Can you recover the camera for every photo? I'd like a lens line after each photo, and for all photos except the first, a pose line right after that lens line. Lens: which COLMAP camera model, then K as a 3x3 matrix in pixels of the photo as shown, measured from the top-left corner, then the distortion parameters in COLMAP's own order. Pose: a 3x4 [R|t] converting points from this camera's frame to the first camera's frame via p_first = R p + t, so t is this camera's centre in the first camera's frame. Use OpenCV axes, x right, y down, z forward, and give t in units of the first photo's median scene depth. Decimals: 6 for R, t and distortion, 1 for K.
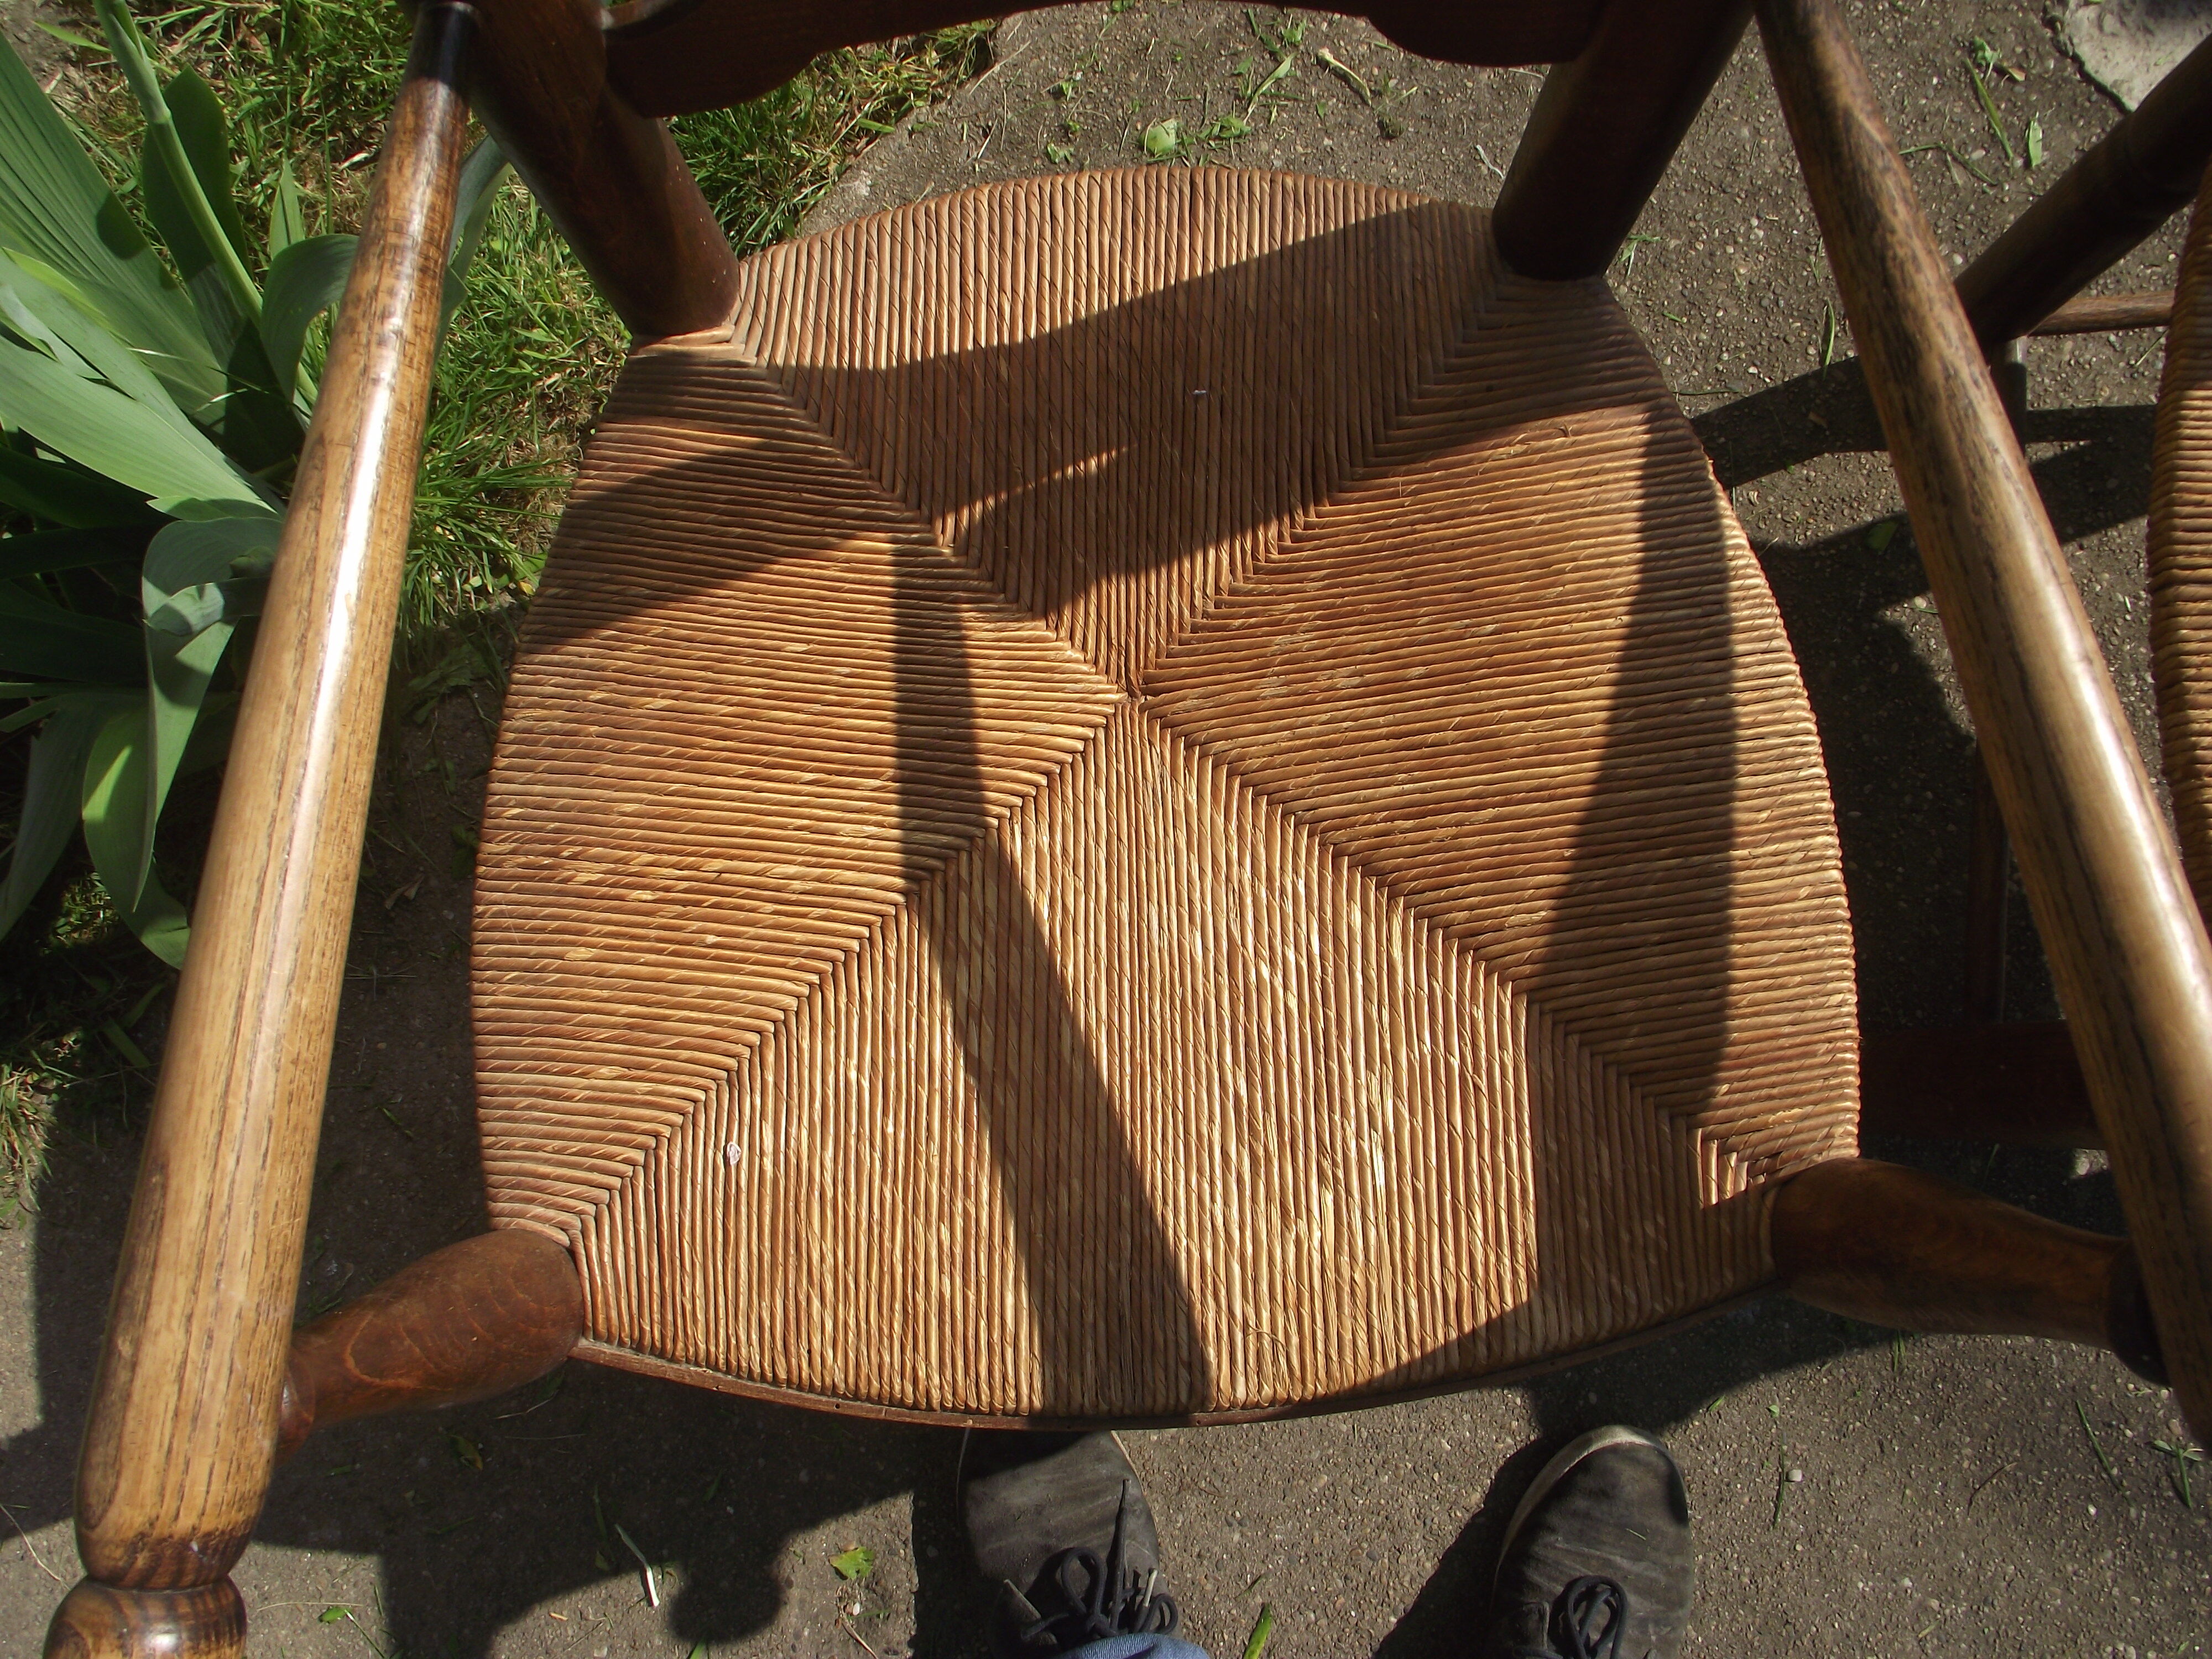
lens RADIAL K [[1706.8, 0, 1112.3], [0, 1706.8, 822.7], [0, 0, 1]] dist [-0.073544, 0.033923]
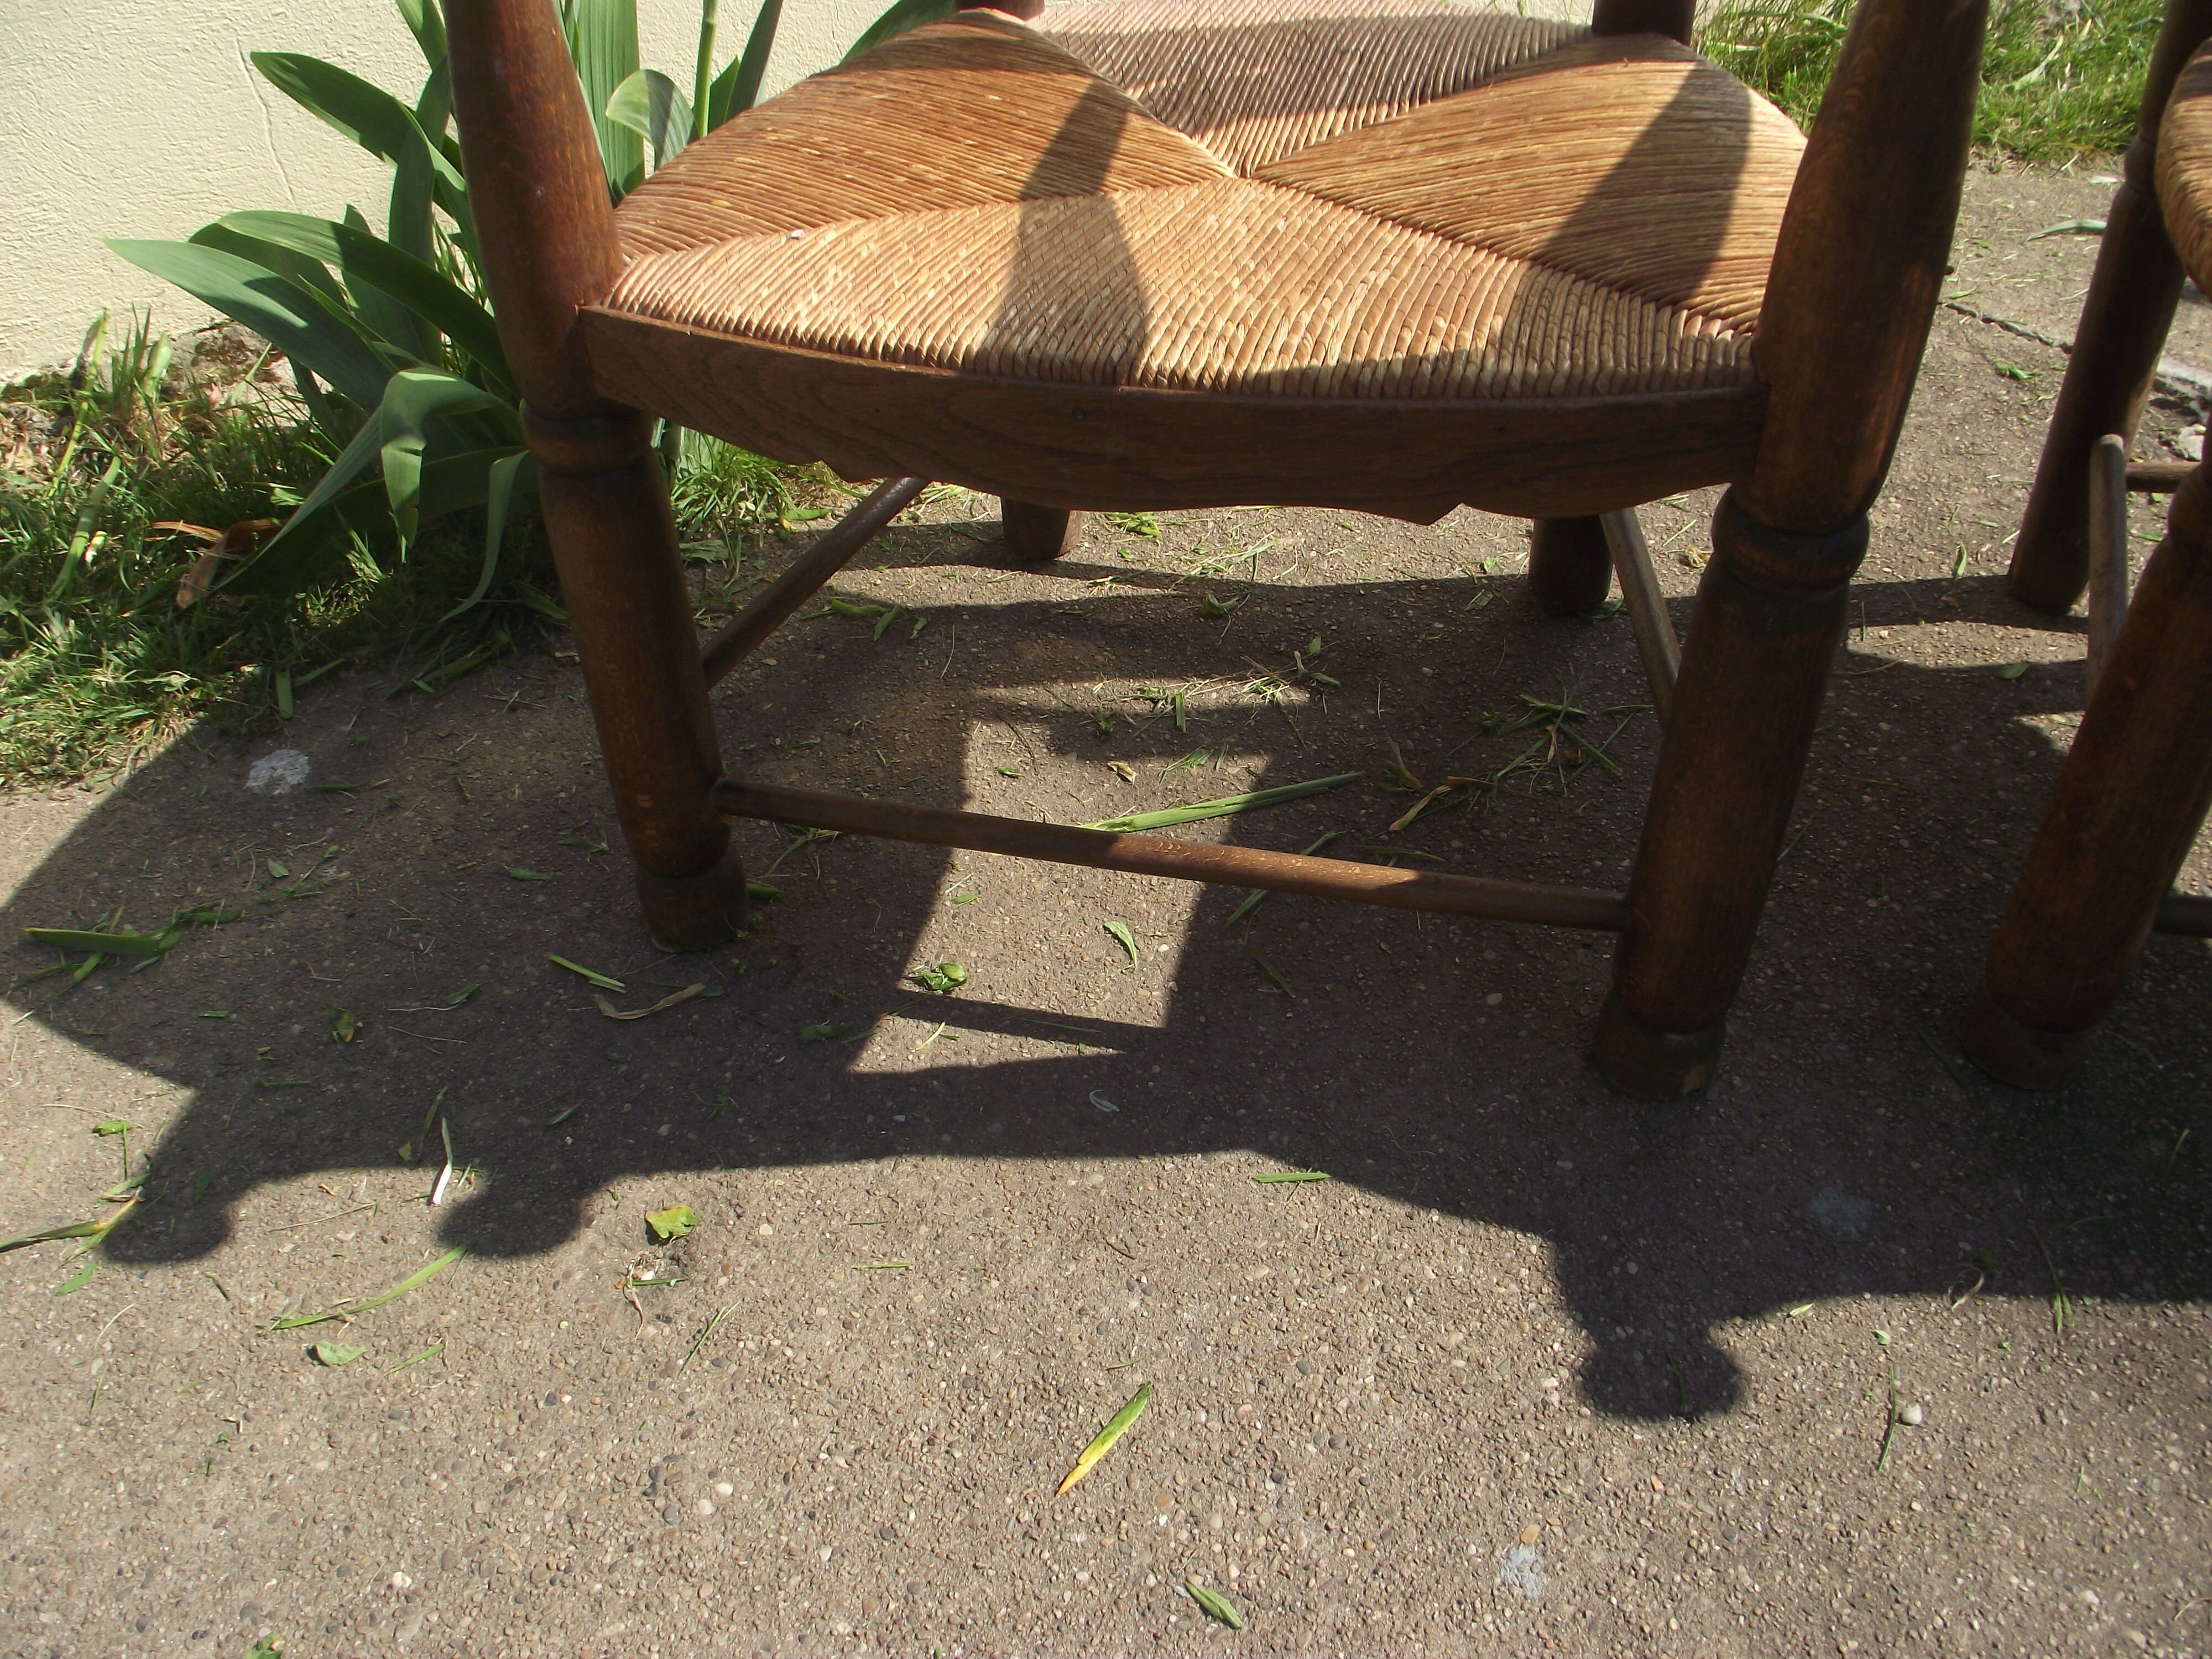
lens RADIAL K [[1706.8, 0, 1105.4], [0, 1706.8, 849.8], [0, 0, 1]] dist [-0.073544, 0.033923]
pose [[0.953527, 0.178217, -0.242949, 0.211676], [-0.293133, 0.735231, -0.611153, 0.747924], [0.069706, 0.653967, 0.753304, 0.285797]]
